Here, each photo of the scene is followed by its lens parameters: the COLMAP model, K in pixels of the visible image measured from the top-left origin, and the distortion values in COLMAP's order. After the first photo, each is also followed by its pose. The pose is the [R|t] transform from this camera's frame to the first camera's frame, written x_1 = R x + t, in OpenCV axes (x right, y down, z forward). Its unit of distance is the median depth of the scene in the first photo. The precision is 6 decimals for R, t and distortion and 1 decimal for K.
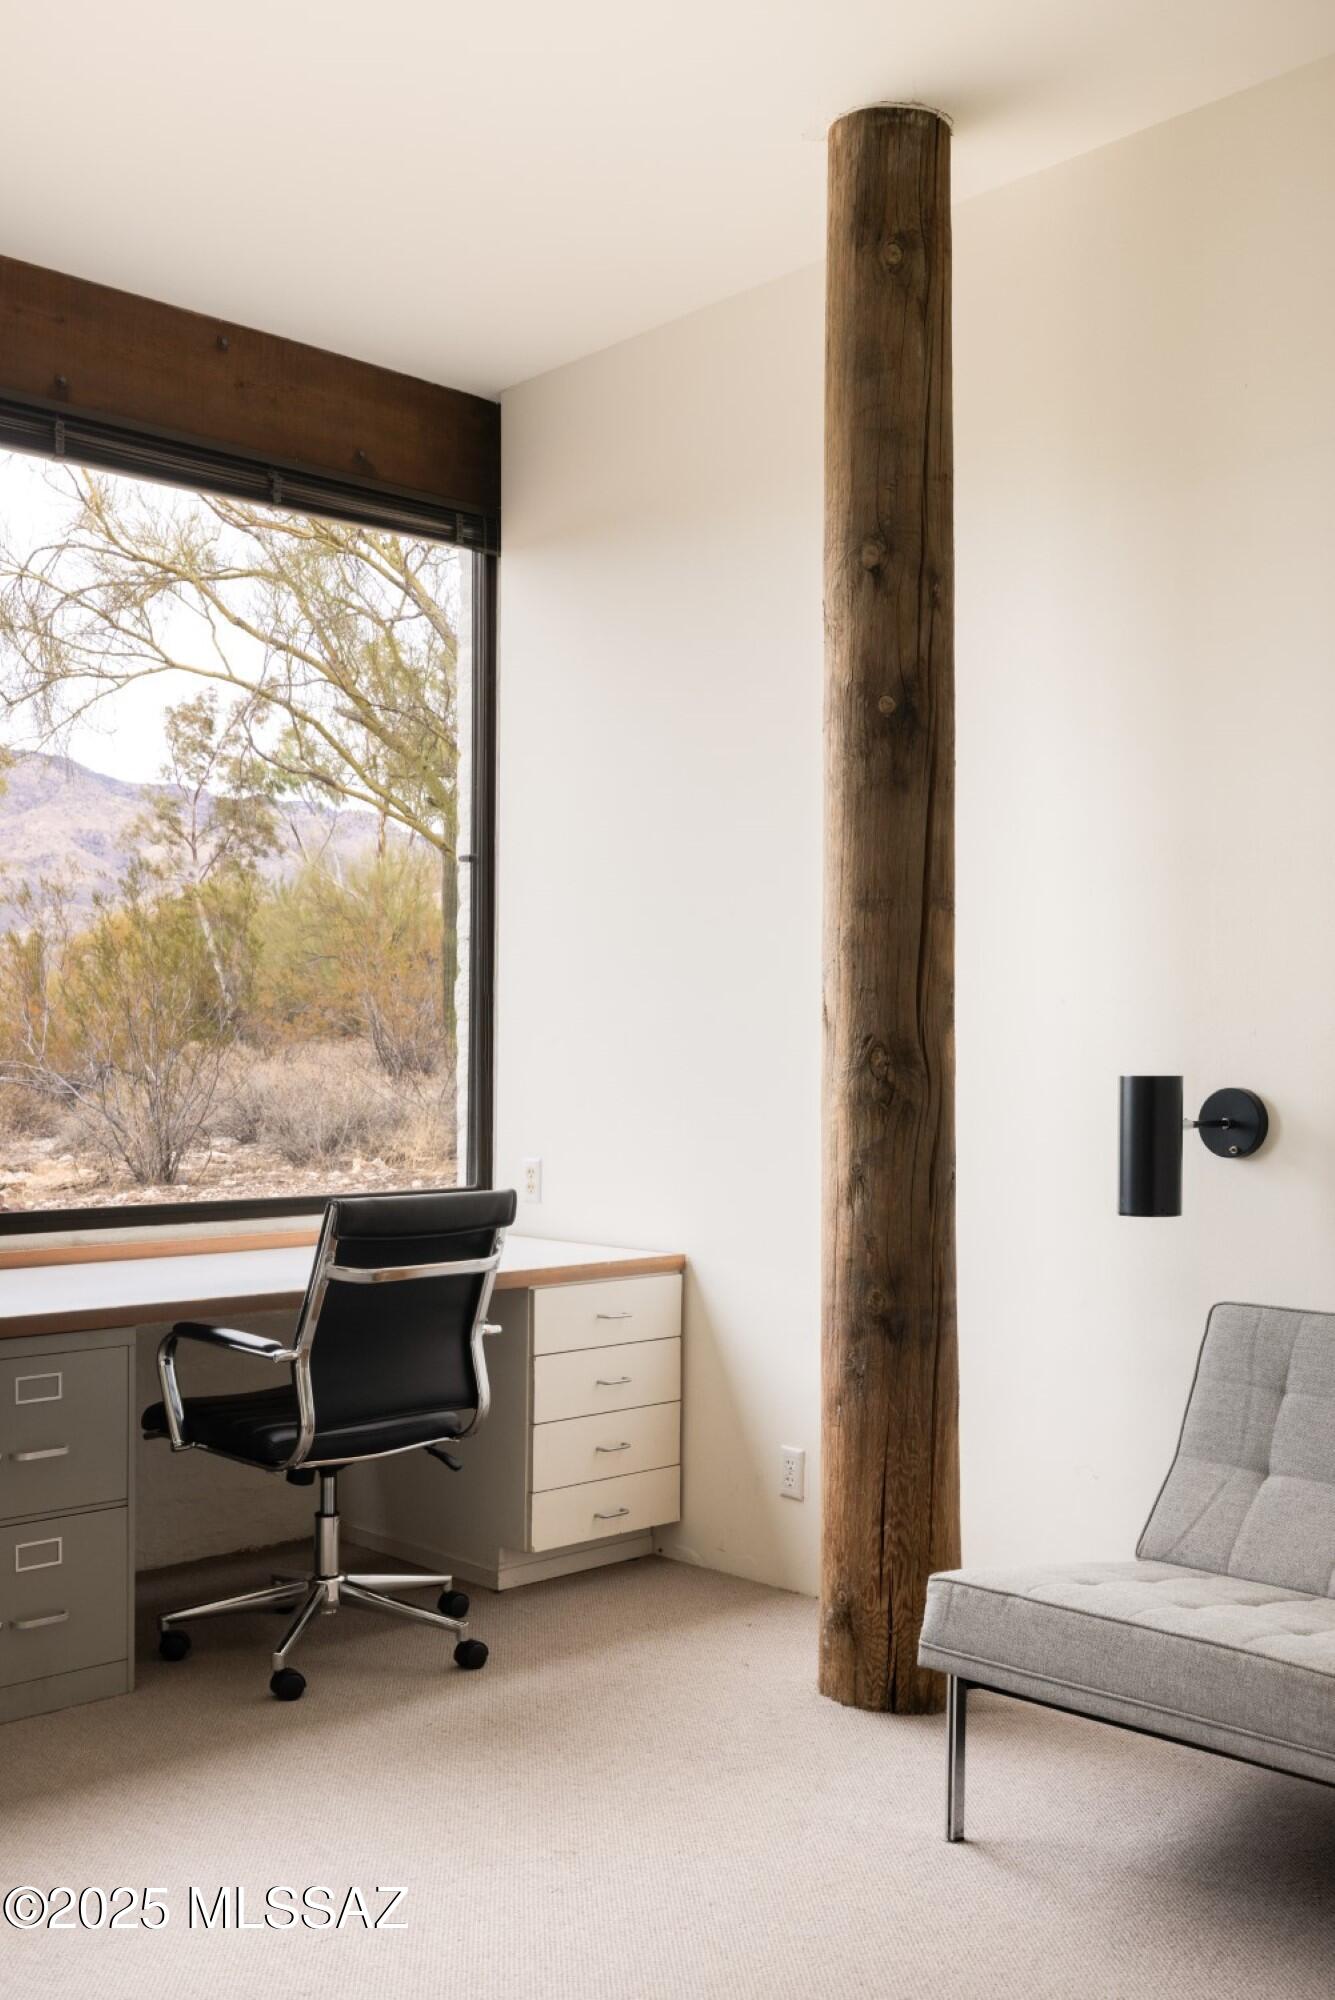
lens RADIAL K [[1874.3, 0, 672.9], [0, 1874.3, 1088.9], [0, 0, 1]] dist [-0.003988, 0.002424]
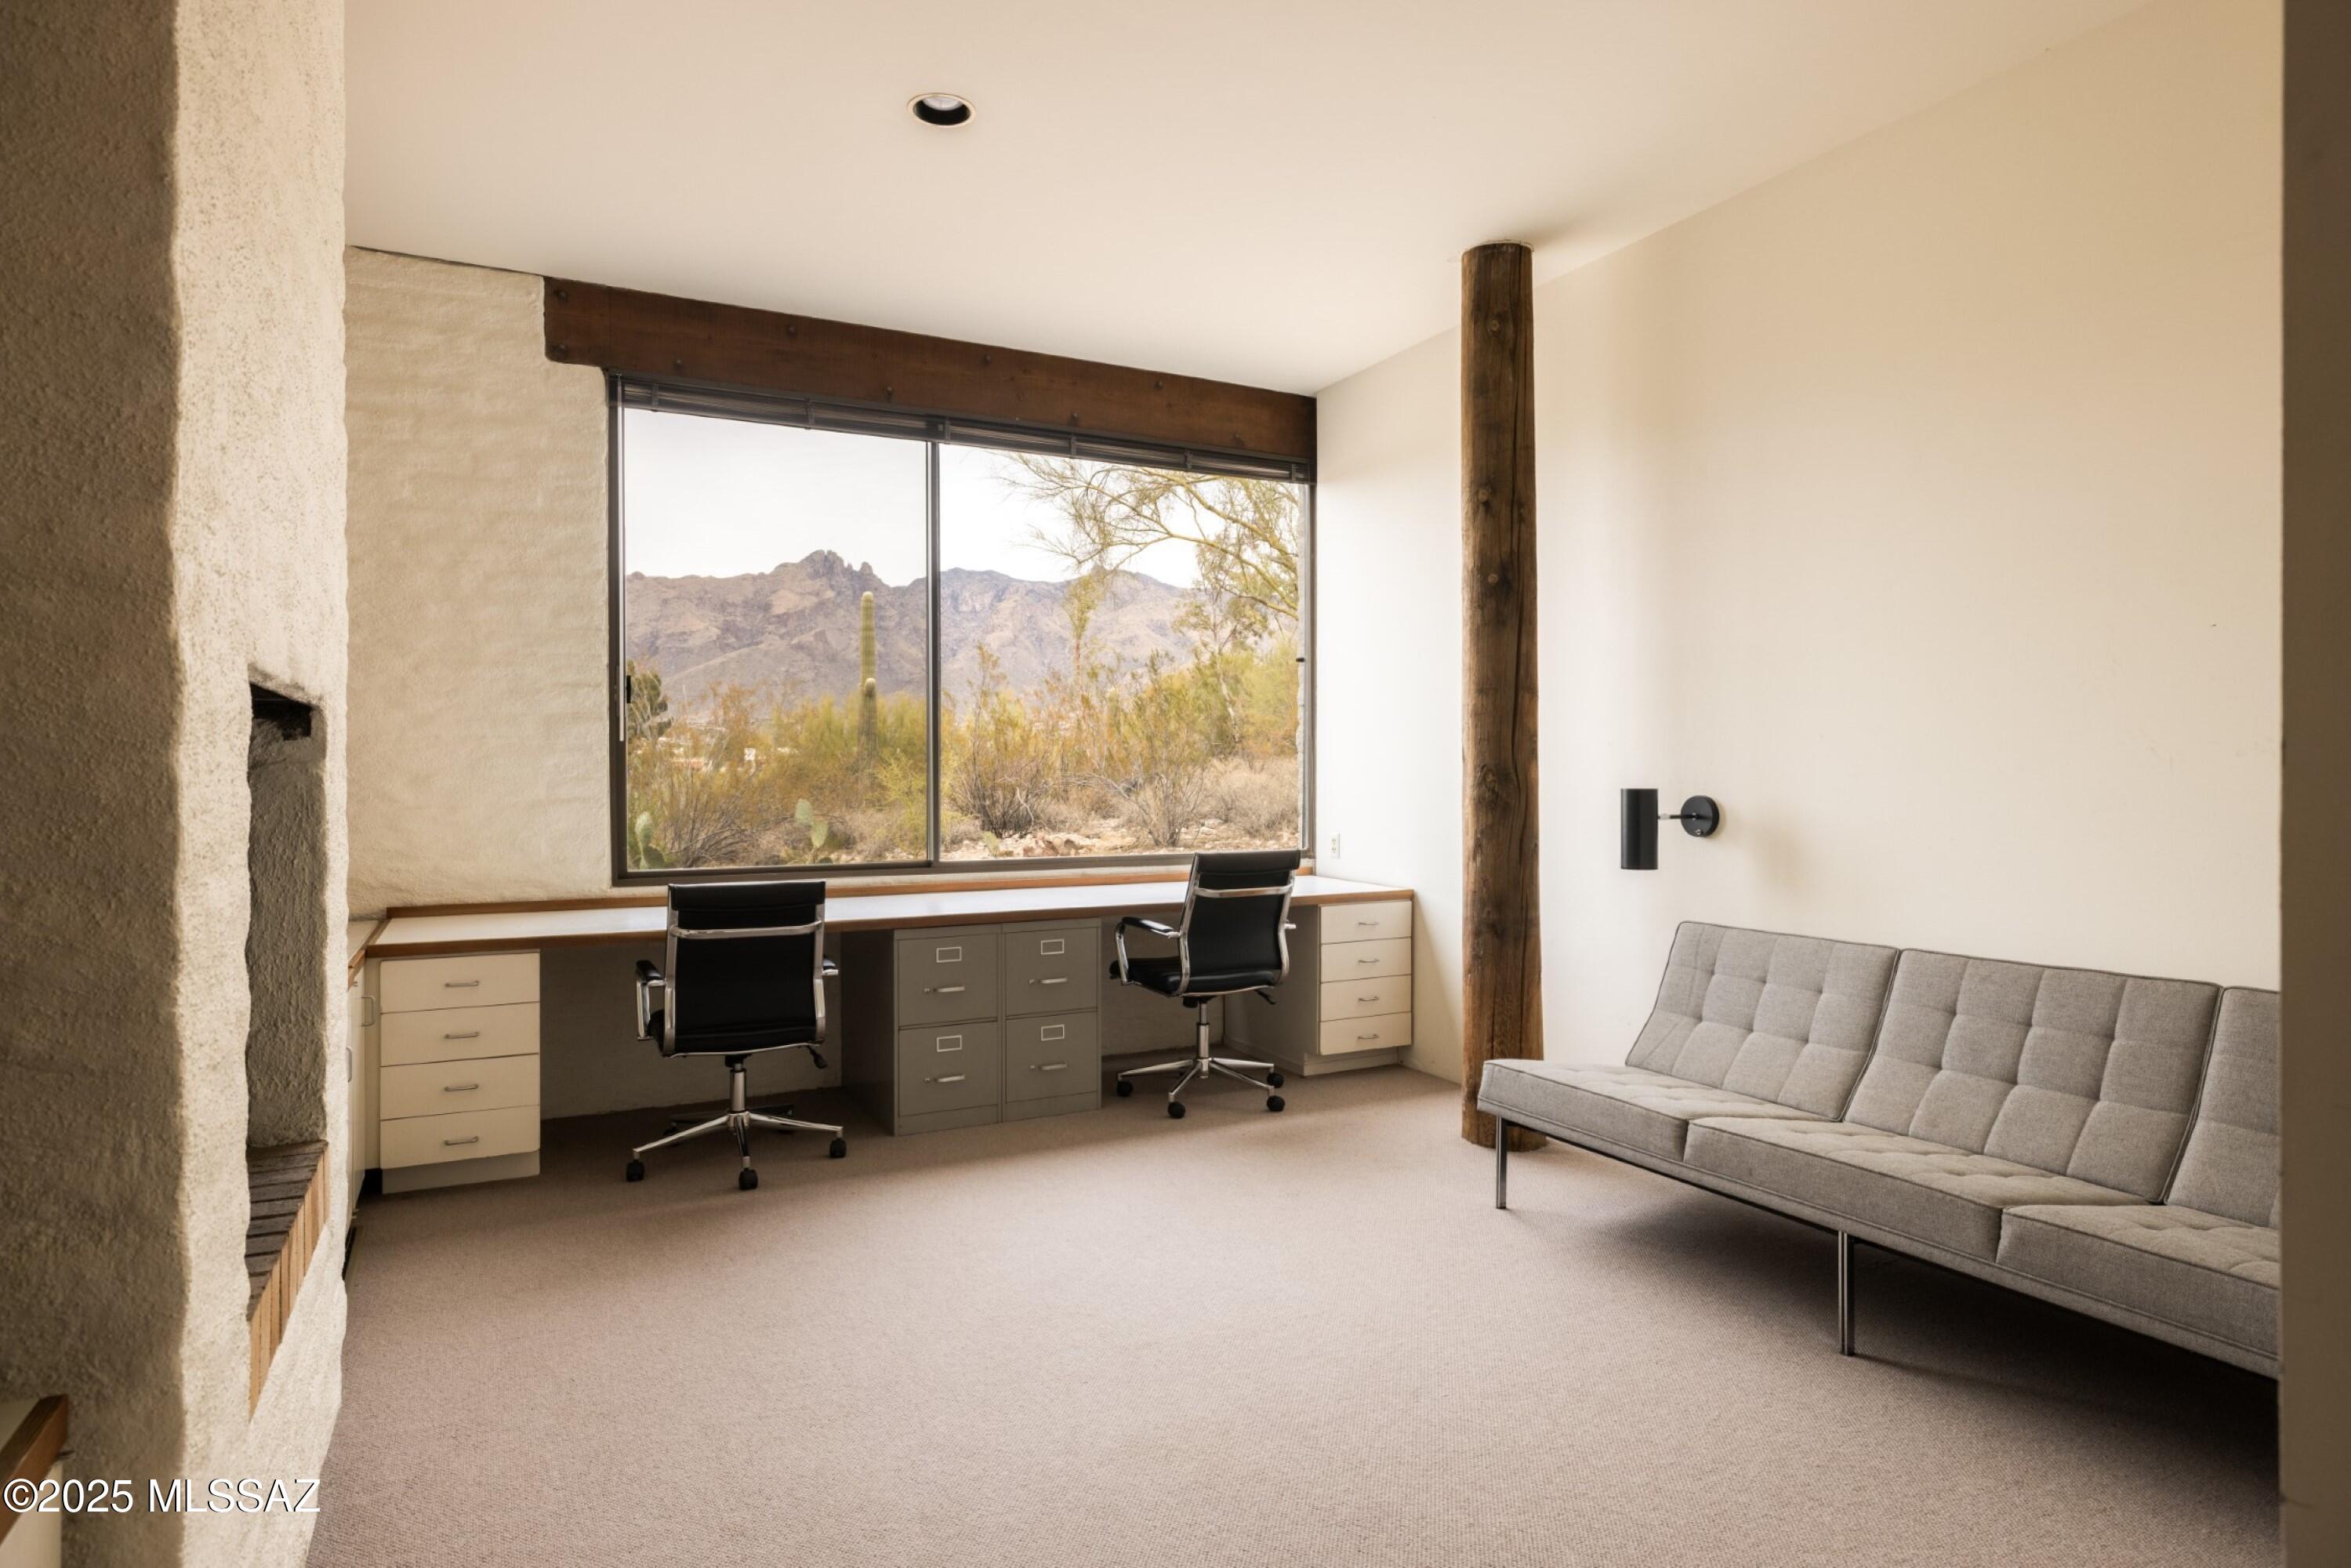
lens RADIAL K [[1355.3, 0, 1175.5], [0, 1355.3, 784.0], [0, 0, 1]] dist [0.001831, 0.000198]
pose [[0.952229, 0.001963, -0.305378, 0.205459], [-0.002248, 0.999997, -0.000583, -0.008720], [0.305376, 0.001242, 0.952231, -0.291723]]
